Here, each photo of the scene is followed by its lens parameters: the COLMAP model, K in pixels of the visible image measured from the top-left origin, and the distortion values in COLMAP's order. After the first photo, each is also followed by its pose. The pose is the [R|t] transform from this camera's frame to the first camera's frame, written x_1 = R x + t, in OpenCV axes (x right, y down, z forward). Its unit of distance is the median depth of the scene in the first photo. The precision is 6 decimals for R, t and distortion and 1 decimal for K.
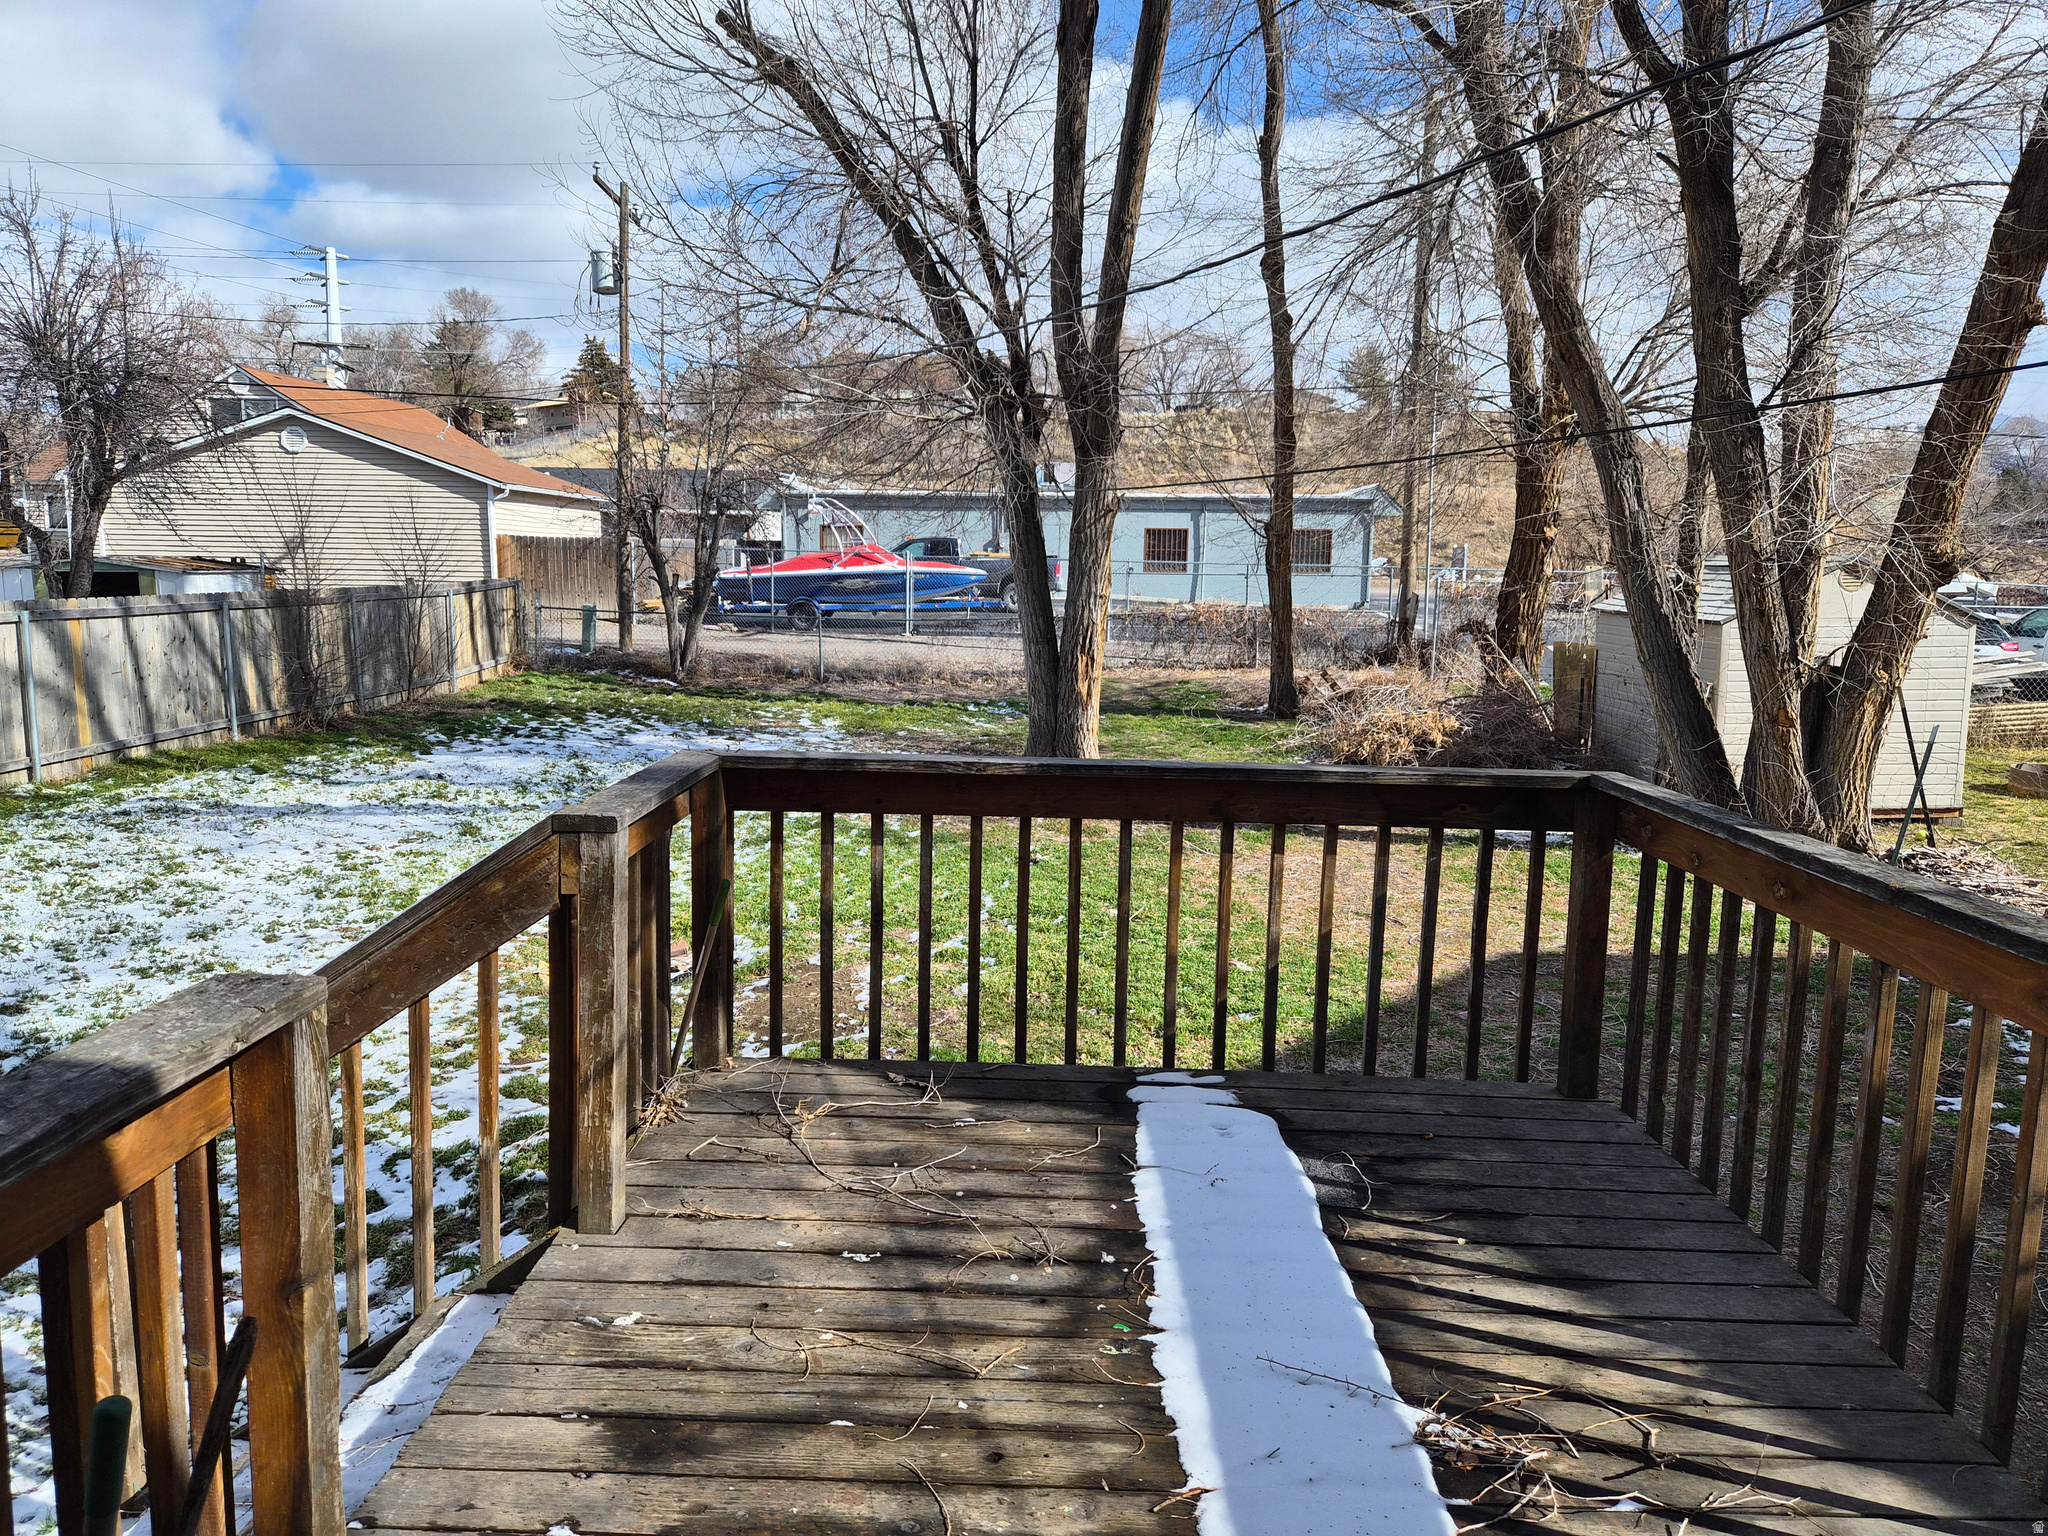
lens RADIAL K [[1387.9, 0, 1004.4], [0, 1387.9, 761.2], [0, 0, 1]] dist [0.007553, -0.000575]
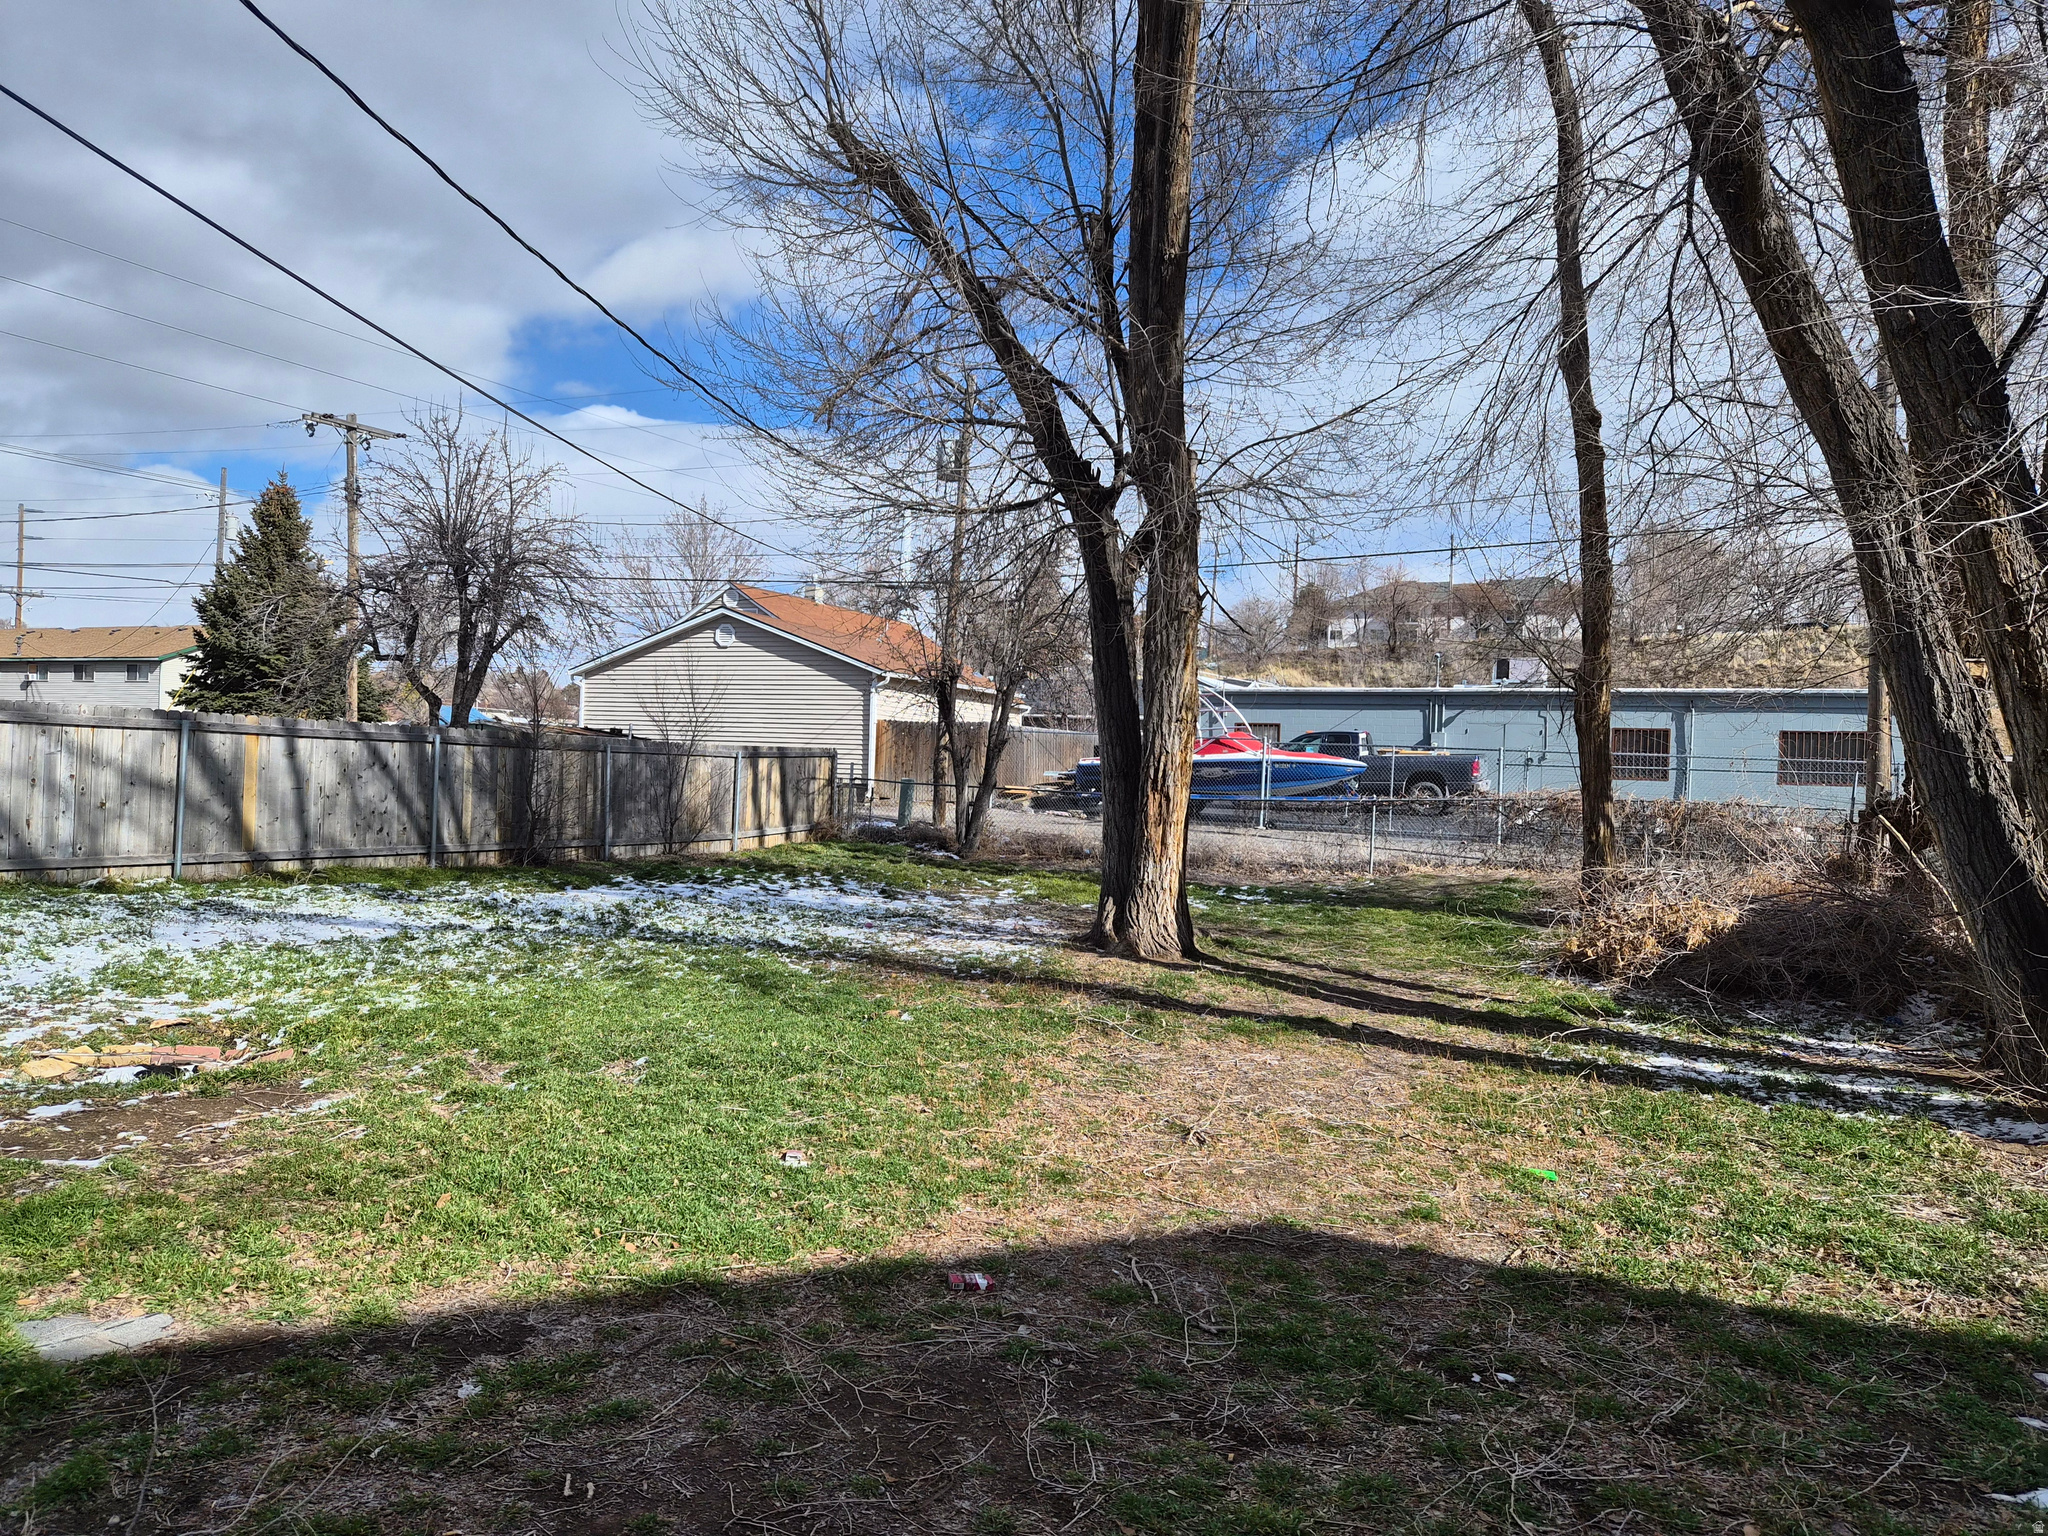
lens RADIAL K [[1387.9, 0, 1035.3], [0, 1387.9, 760.8], [0, 0, 1]] dist [0.007553, -0.000575]
pose [[0.918122, 0.010670, -0.396155, 0.183518], [-0.078773, 0.984604, -0.156044, 0.020512], [0.388391, 0.174473, 0.904827, 0.152158]]
